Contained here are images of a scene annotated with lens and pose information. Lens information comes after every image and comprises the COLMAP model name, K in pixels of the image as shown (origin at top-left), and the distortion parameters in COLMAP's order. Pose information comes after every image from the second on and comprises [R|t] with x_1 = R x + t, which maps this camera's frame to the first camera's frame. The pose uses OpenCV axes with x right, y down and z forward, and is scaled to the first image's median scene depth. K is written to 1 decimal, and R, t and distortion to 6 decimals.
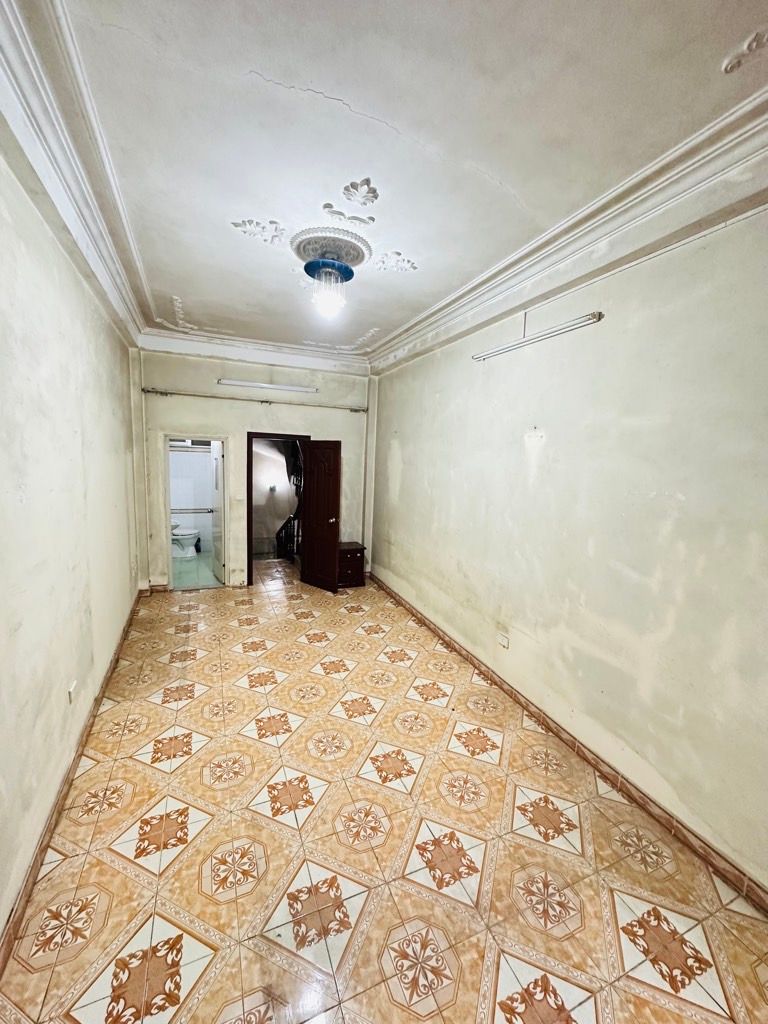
lens RADIAL K [[405.4, 0, 382.0], [0, 405.4, 514.6], [0, 0, 1]] dist [-0.000721, -0.000003]
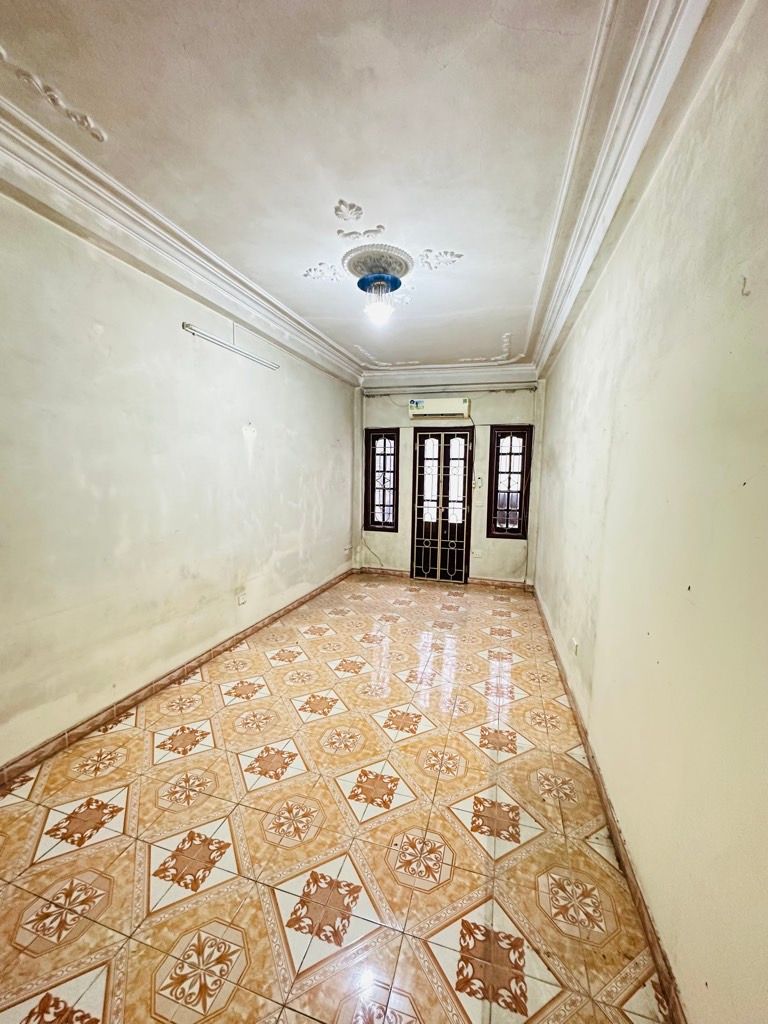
lens RADIAL K [[405.4, 0, 382.0], [0, 405.4, 514.6], [0, 0, 1]] dist [-0.000721, -0.000003]
pose [[-0.765003, -0.120020, 0.632744, -0.759369], [0.043019, 0.970764, 0.236148, -0.199513], [-0.642588, 0.207874, -0.737475, 1.605288]]
